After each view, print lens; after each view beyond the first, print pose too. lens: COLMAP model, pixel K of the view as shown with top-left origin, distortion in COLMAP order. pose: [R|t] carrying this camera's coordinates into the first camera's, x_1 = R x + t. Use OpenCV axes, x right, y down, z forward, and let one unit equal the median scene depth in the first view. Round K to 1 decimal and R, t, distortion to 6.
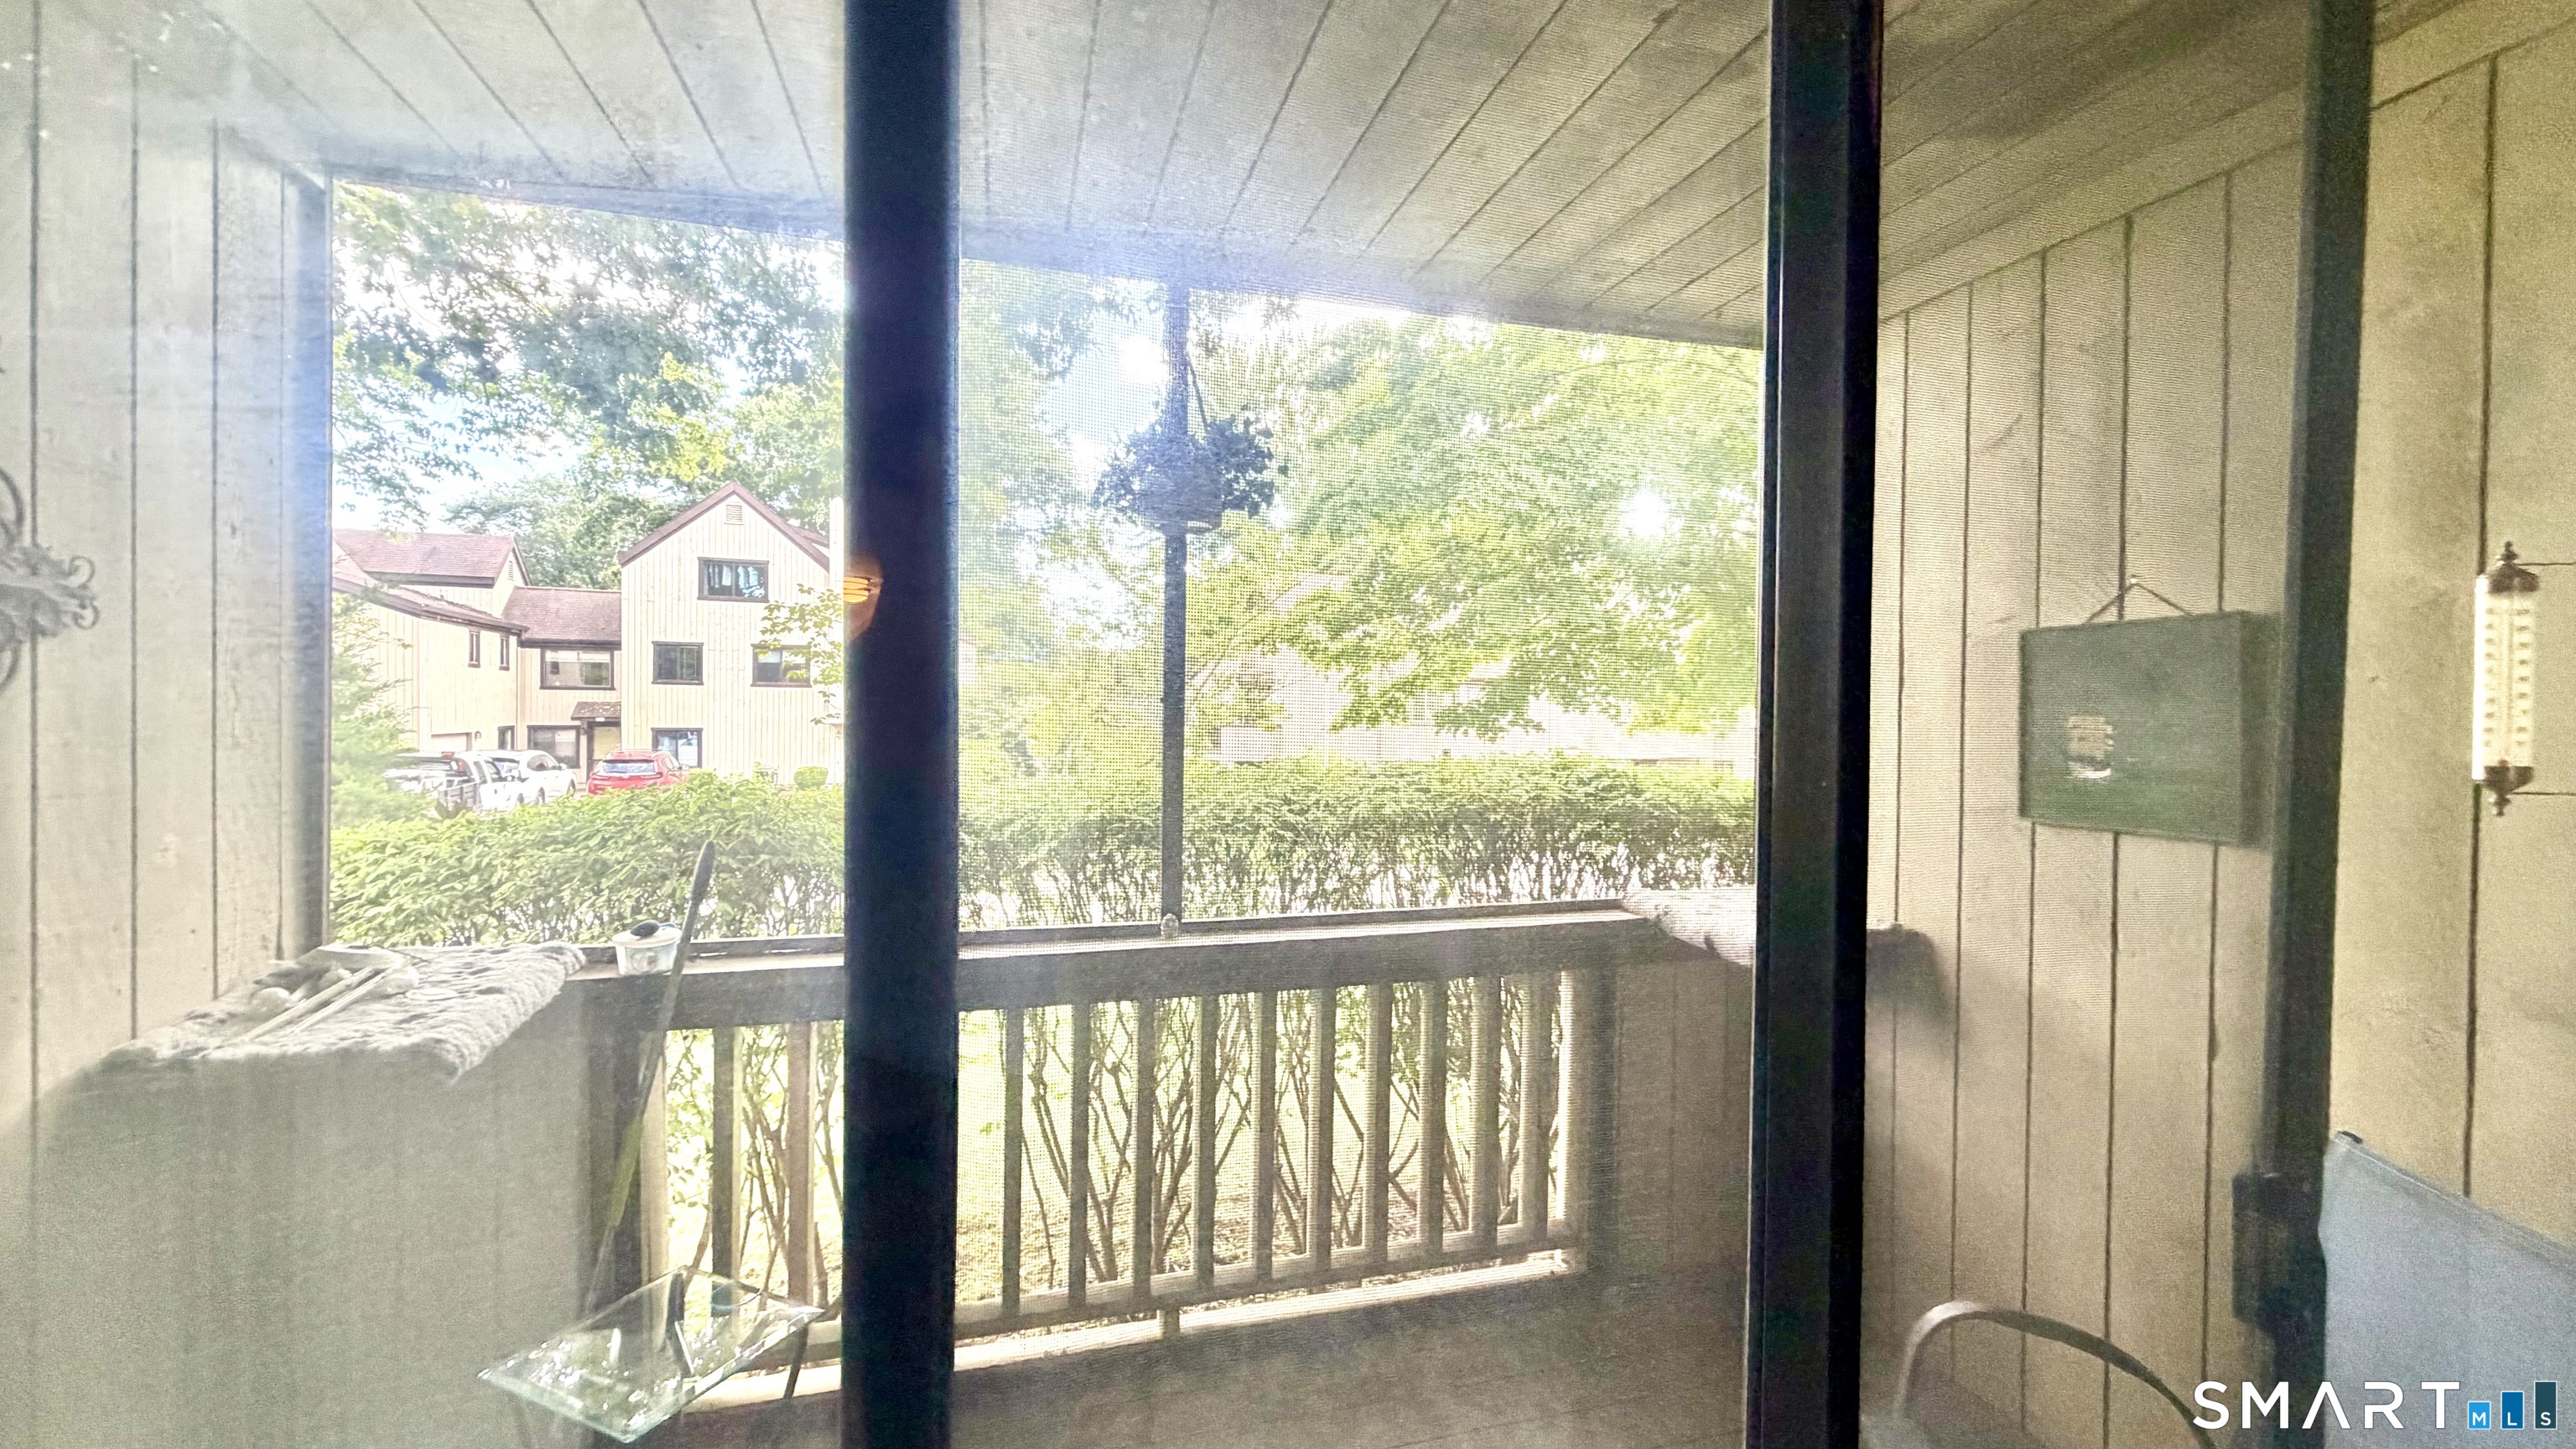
lens RADIAL K [[1037.2, 0, 1288.6], [0, 1037.2, 722.7], [0, 0, 1]] dist [0.001077, 0.000647]
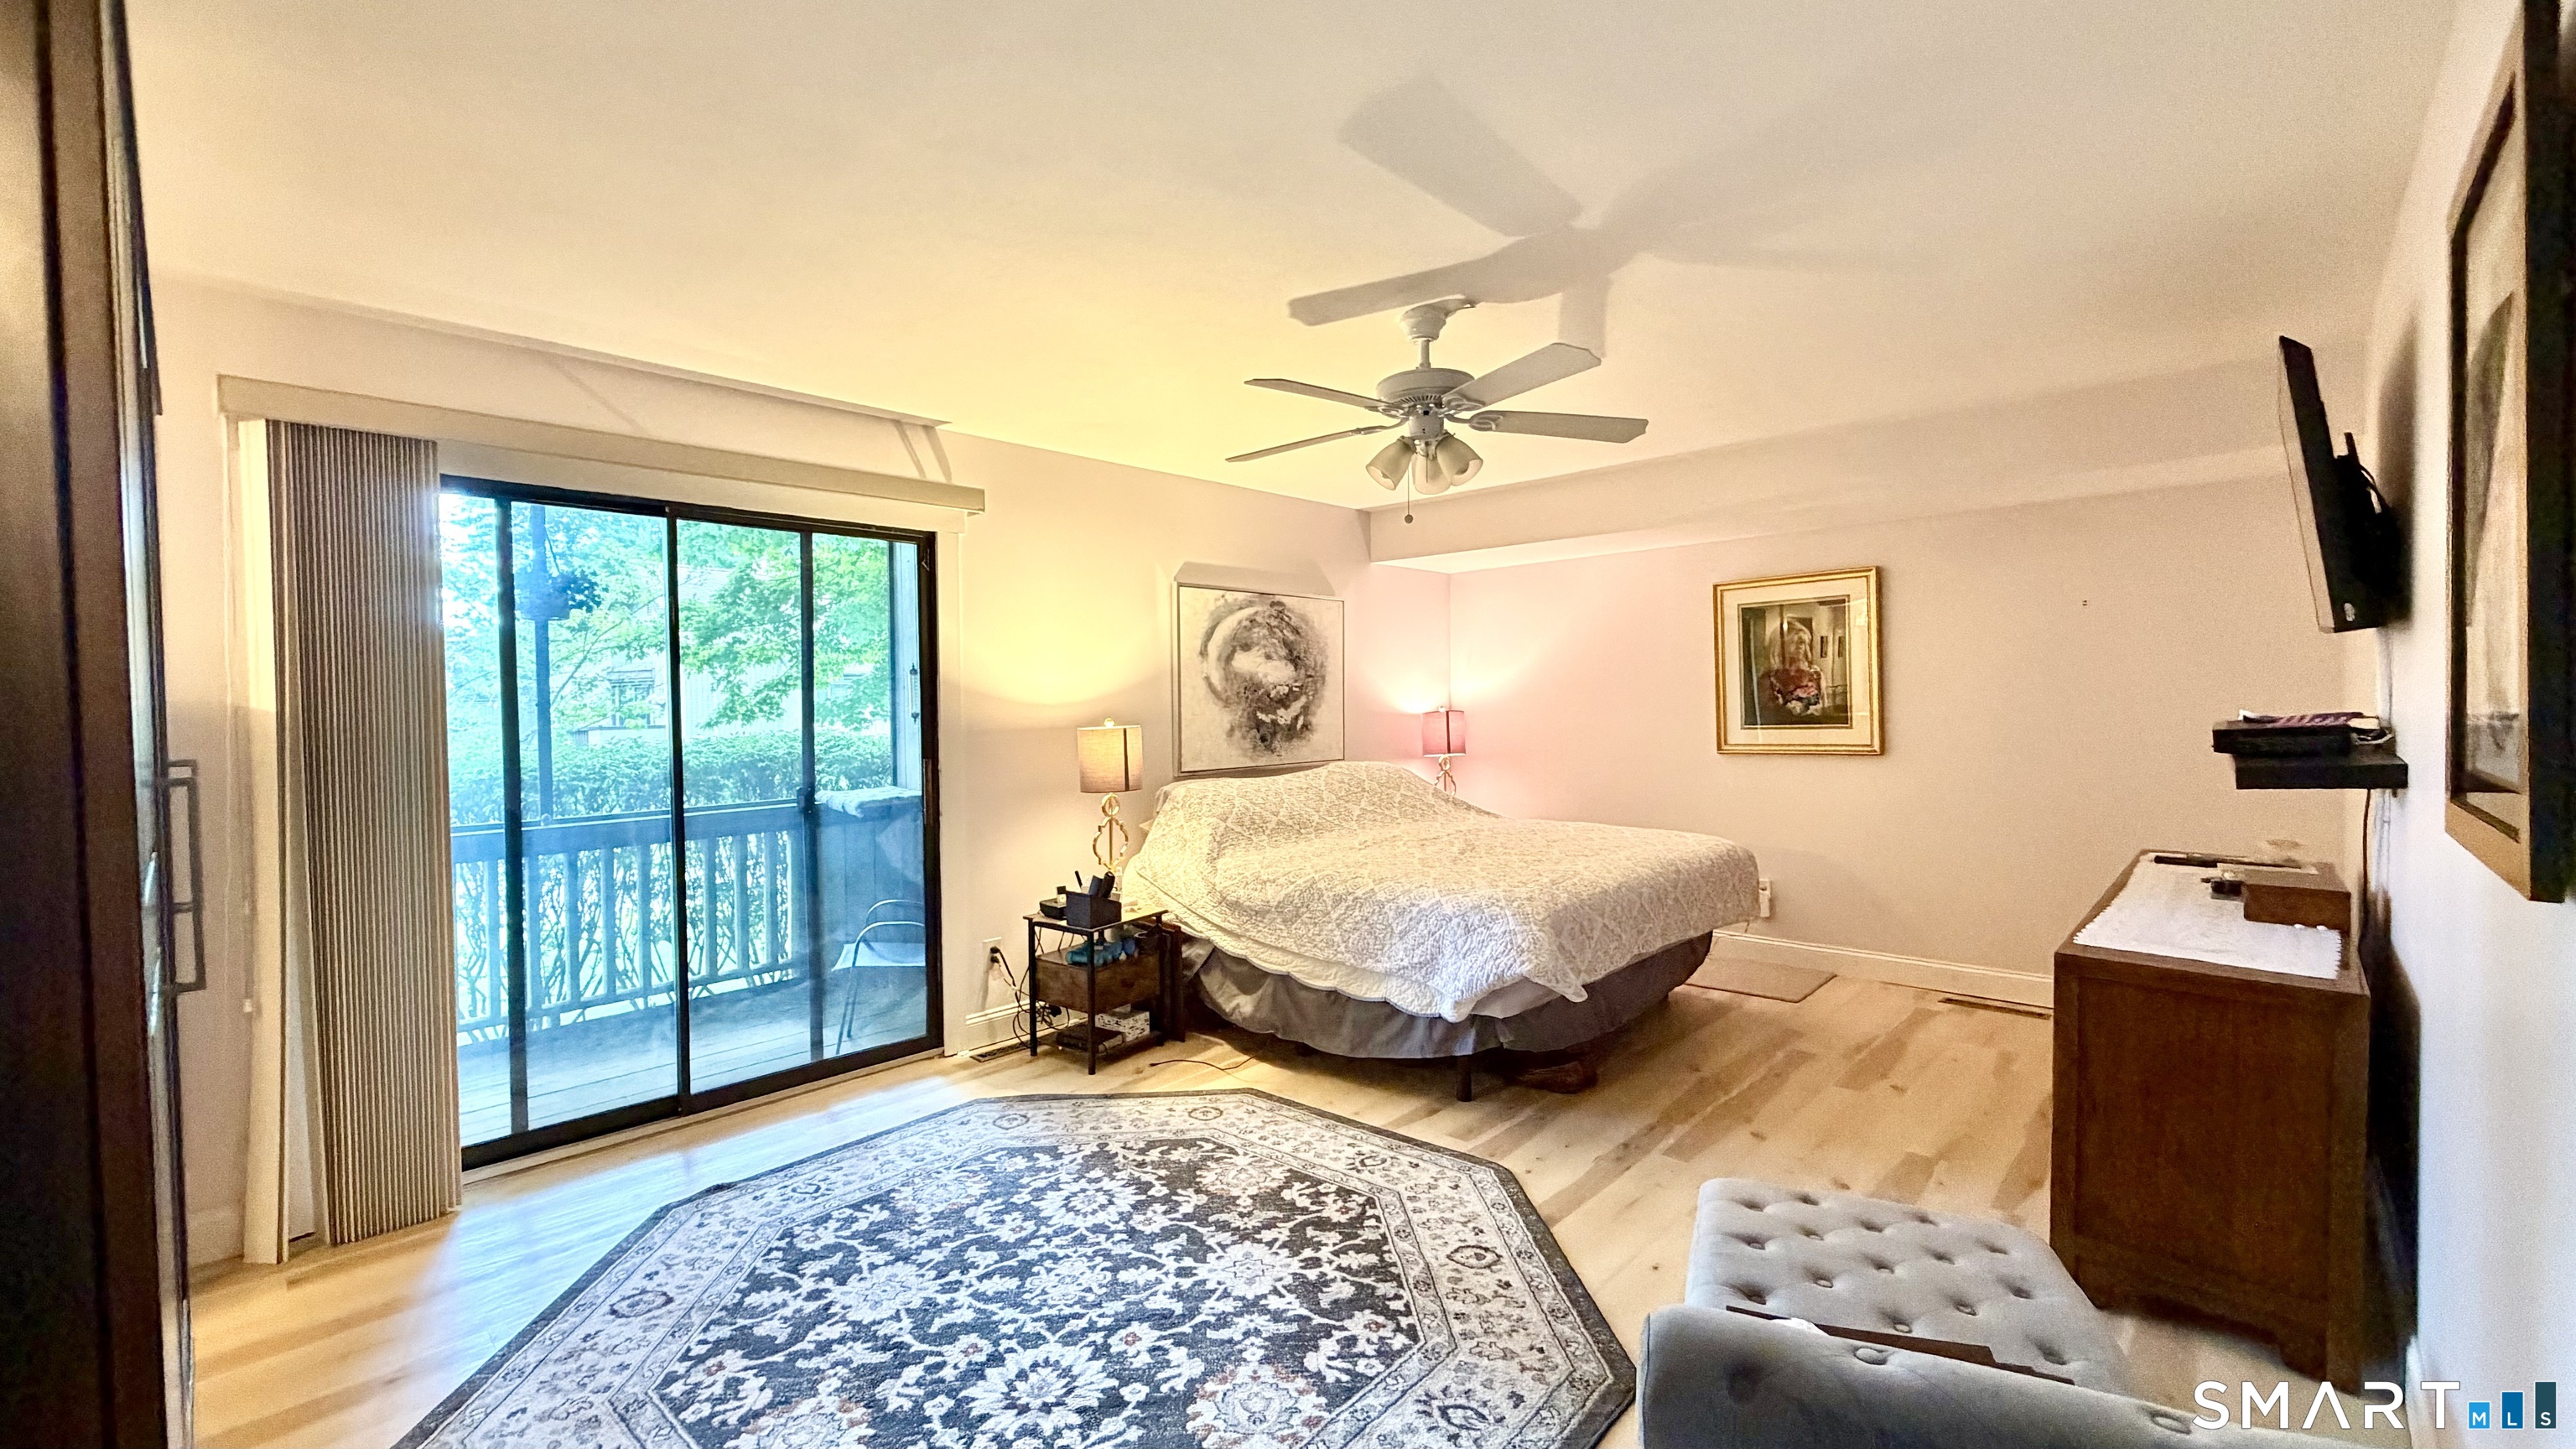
lens RADIAL K [[1037.2, 0, 1283.0], [0, 1037.2, 716.3], [0, 0, 1]] dist [0.001077, 0.000647]
pose [[0.865329, -0.035883, 0.499917, 0.022320], [0.034574, 0.999331, 0.011884, 0.004033], [-0.500010, 0.007000, 0.865992, -0.268261]]
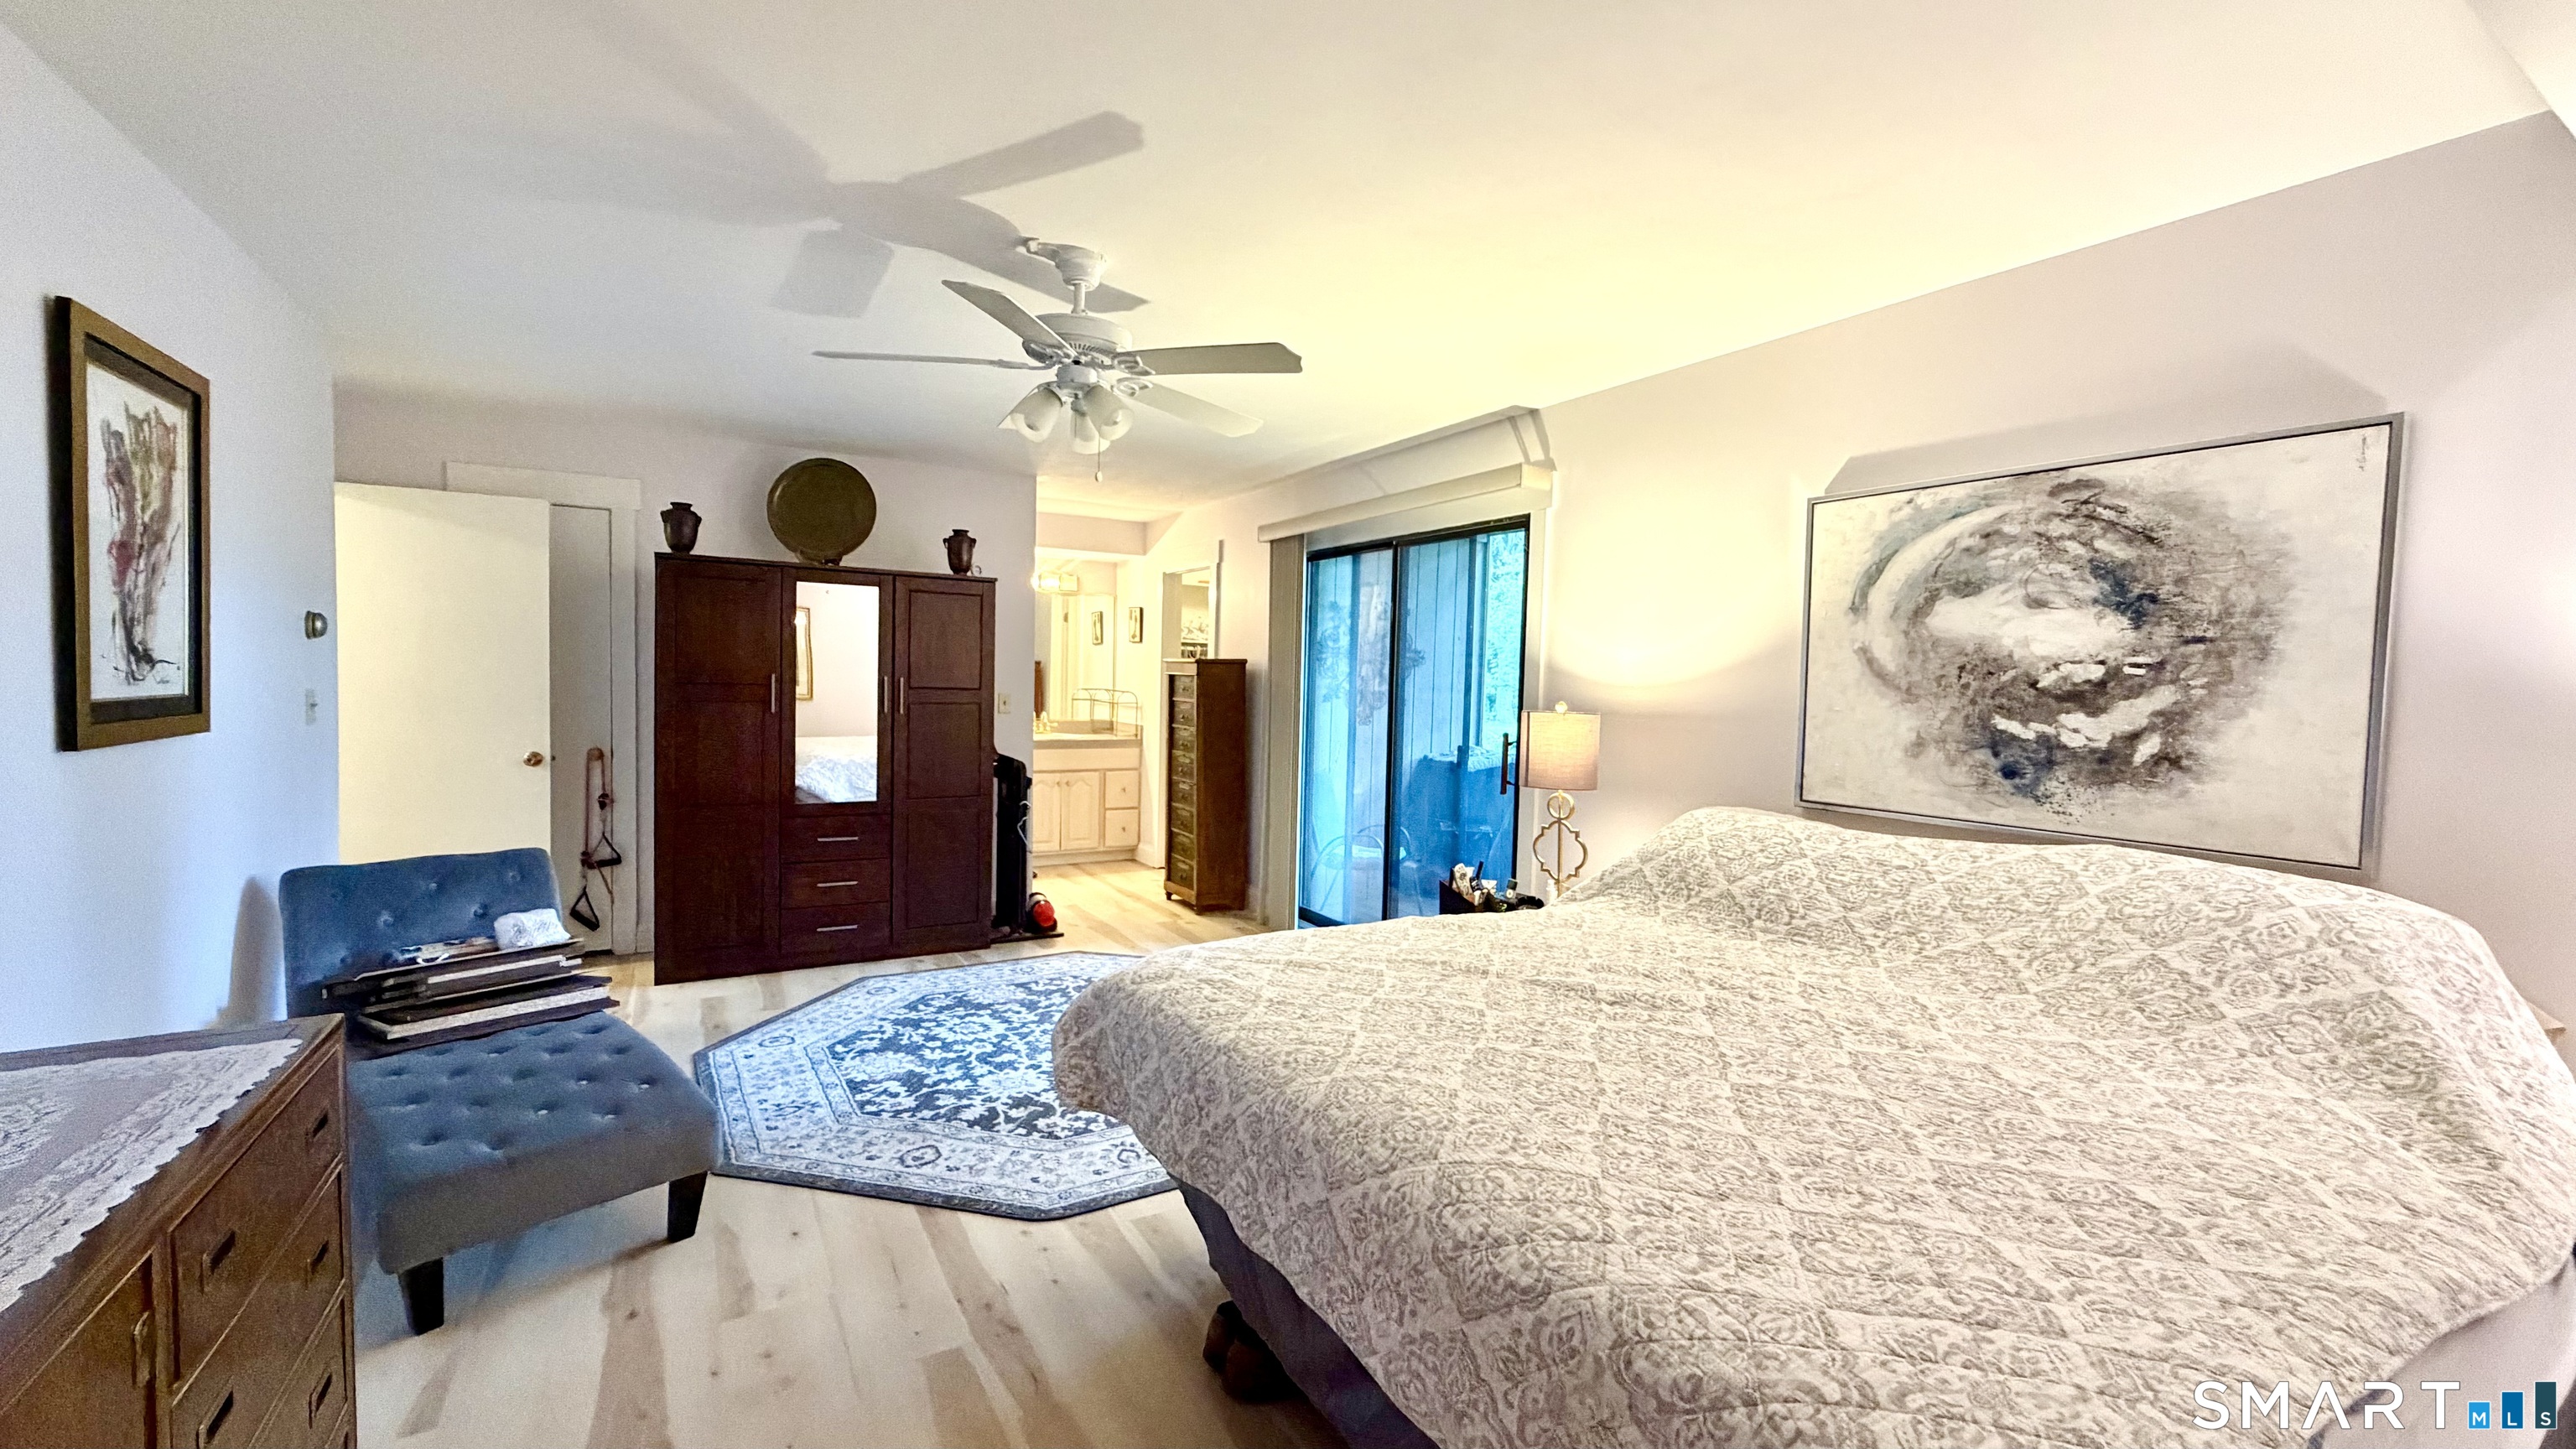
lens RADIAL K [[1037.2, 0, 1293.4], [0, 1037.2, 727.3], [0, 0, 1]] dist [0.001077, 0.000647]
pose [[0.241506, 0.038339, -0.969642, 1.362864], [-0.023534, 0.999157, 0.033644, 0.009628], [0.970114, 0.014695, 0.242205, 0.378564]]
